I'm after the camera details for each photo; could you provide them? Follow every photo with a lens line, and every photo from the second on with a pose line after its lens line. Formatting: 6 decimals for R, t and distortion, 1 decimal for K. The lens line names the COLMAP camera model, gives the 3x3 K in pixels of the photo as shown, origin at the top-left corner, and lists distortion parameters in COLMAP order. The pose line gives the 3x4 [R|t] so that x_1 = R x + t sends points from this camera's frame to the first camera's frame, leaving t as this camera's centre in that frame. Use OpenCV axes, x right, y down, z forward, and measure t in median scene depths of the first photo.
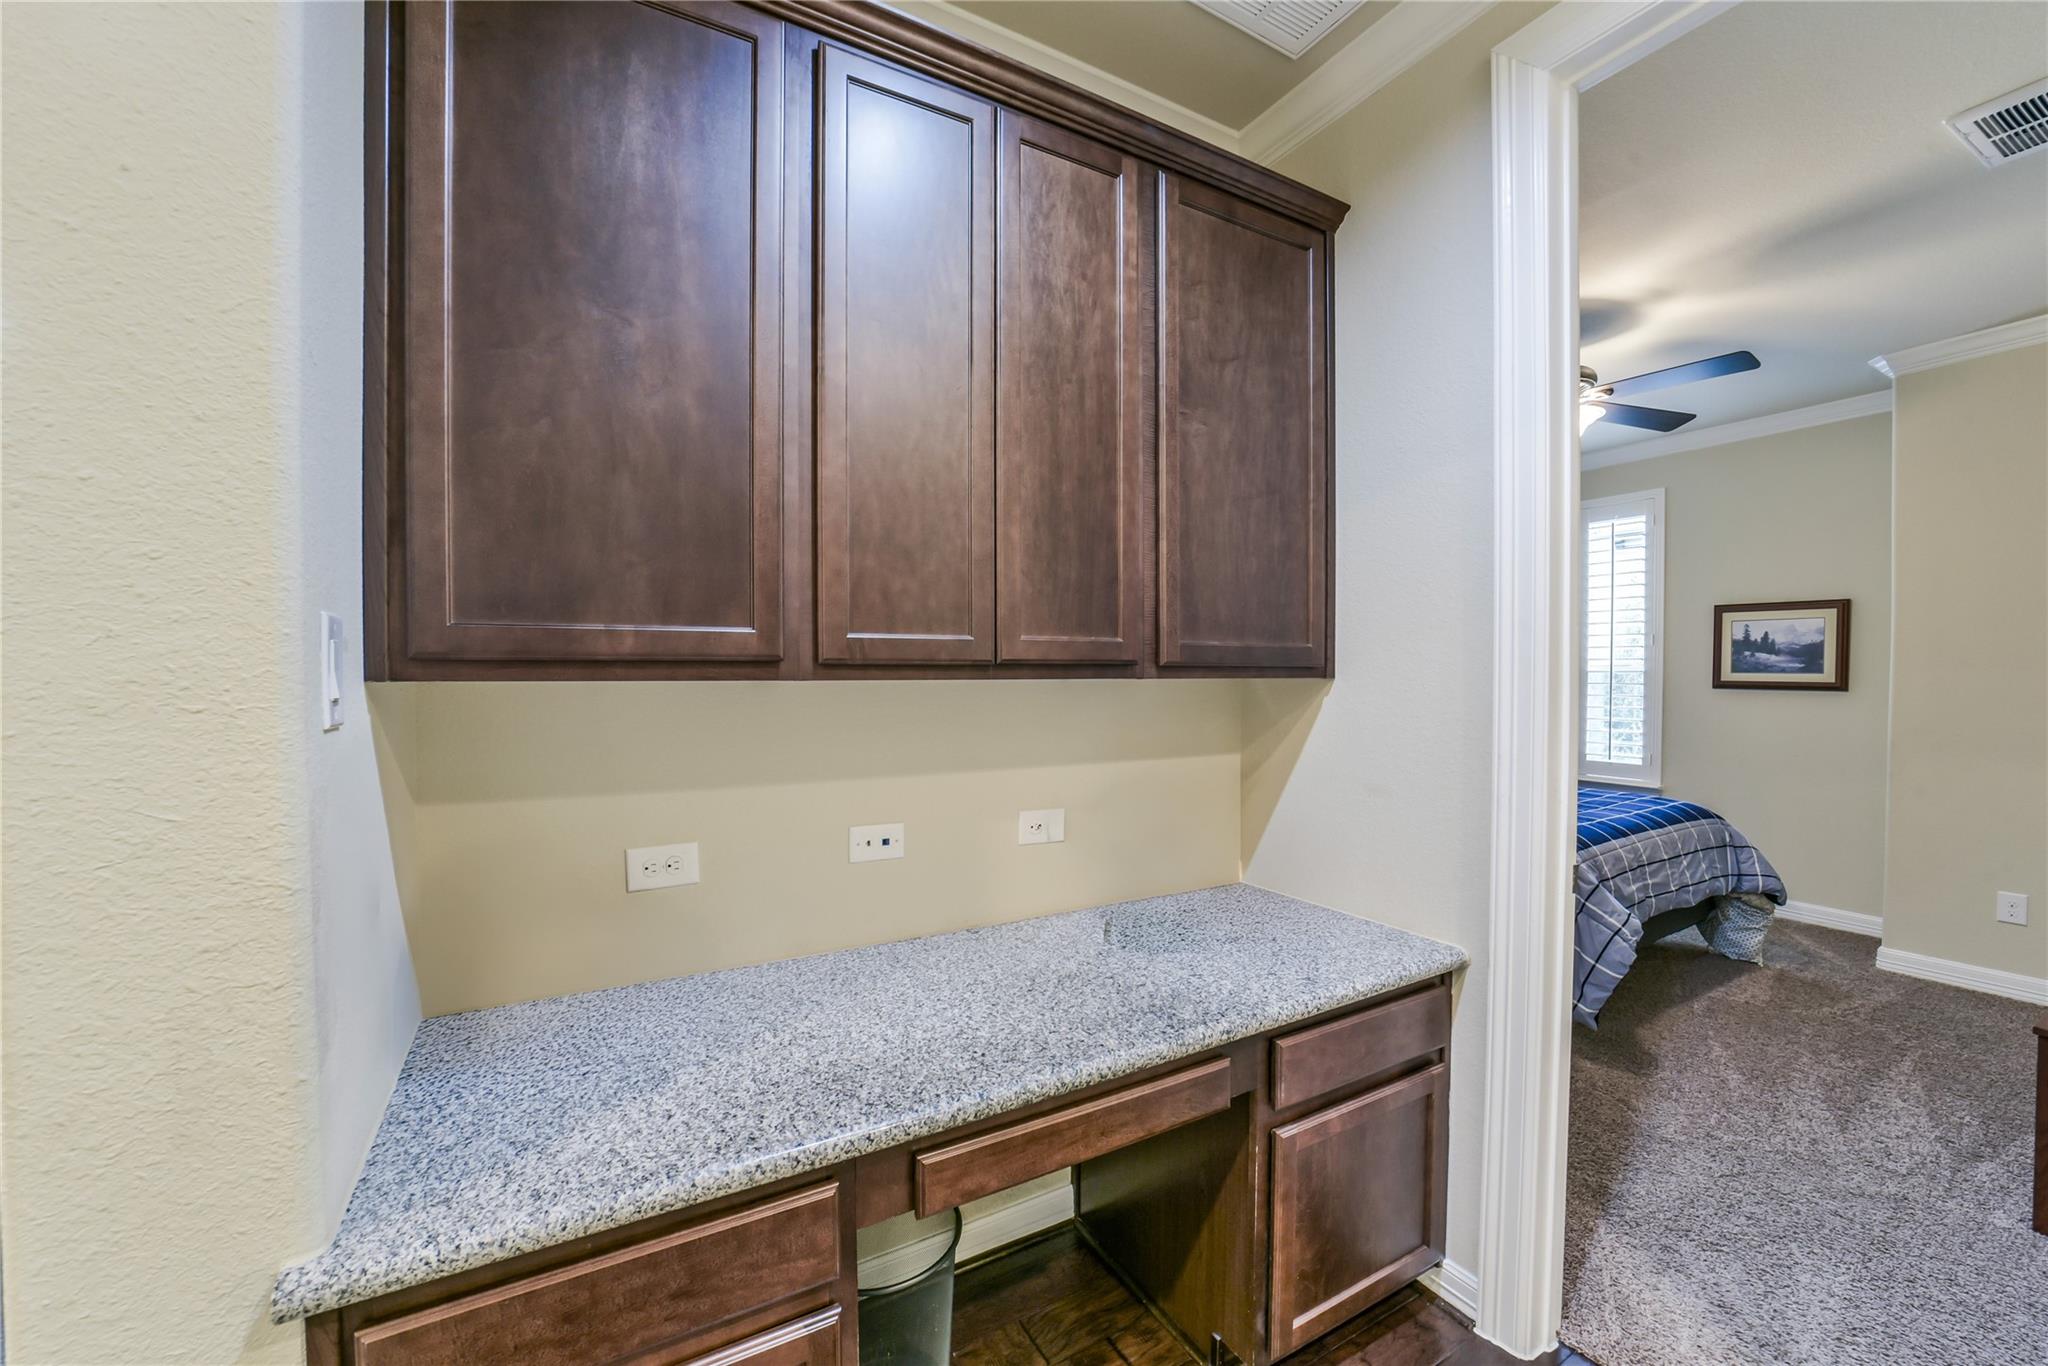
lens RADIAL K [[799.8, 0, 1037.3], [0, 799.8, 685.5], [0, 0, 1]] dist [-0.031460, 0.009691]
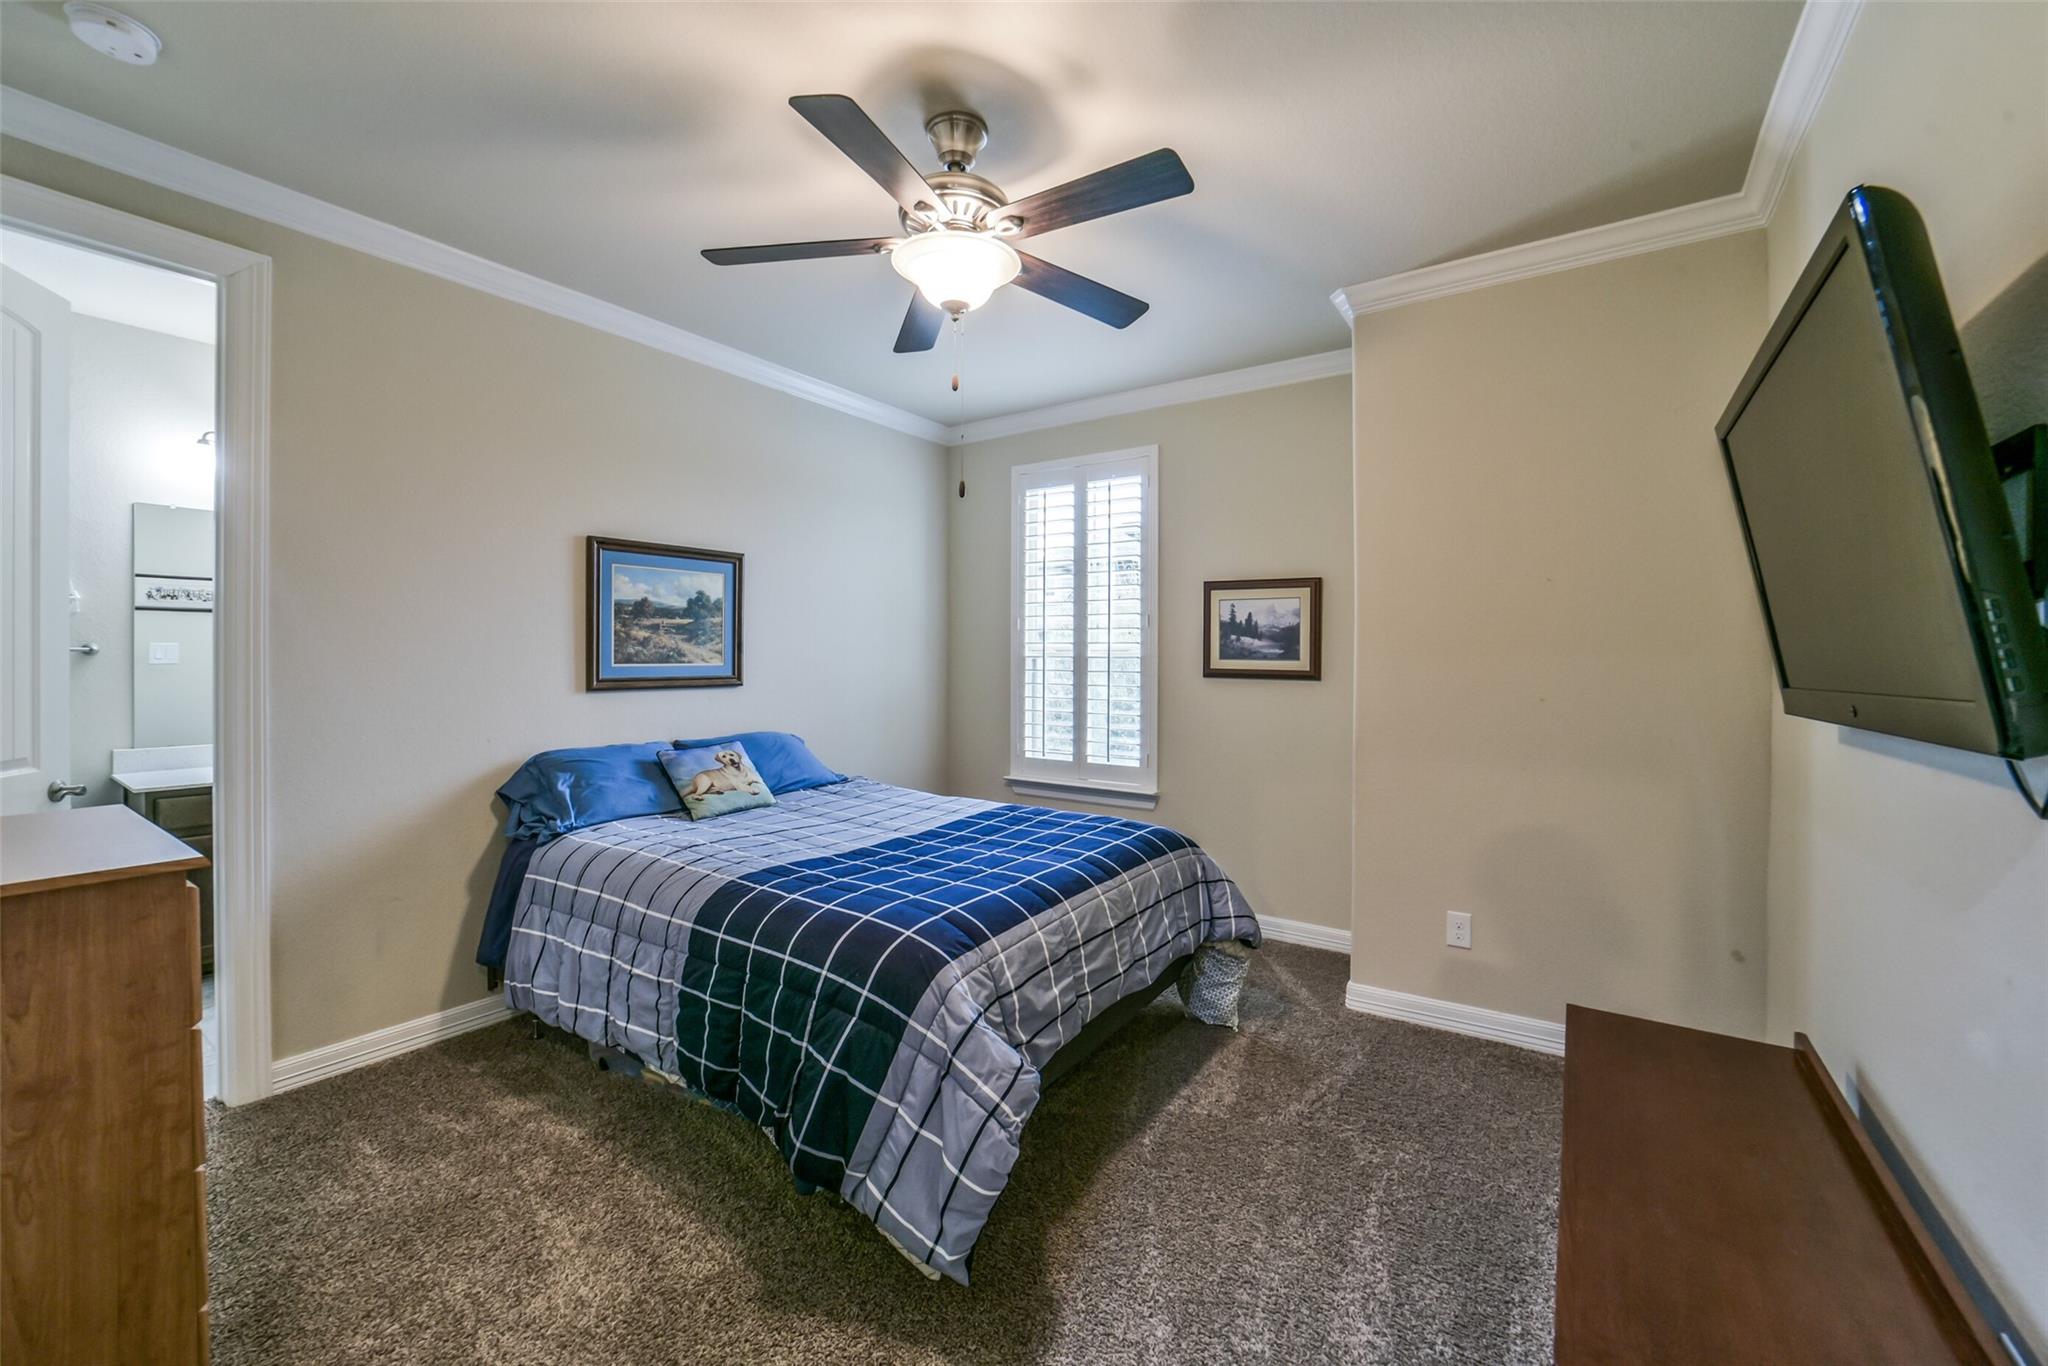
lens RADIAL K [[818.4, 0, 1027.5], [0, 818.4, 652.3], [0, 0, 1]] dist [-0.012314, 0.000115]
pose [[0.905012, 0.006994, 0.425328, 0.373556], [0.002632, 0.999754, -0.022041, -0.005661], [-0.425377, 0.021067, 0.904771, 0.329574]]
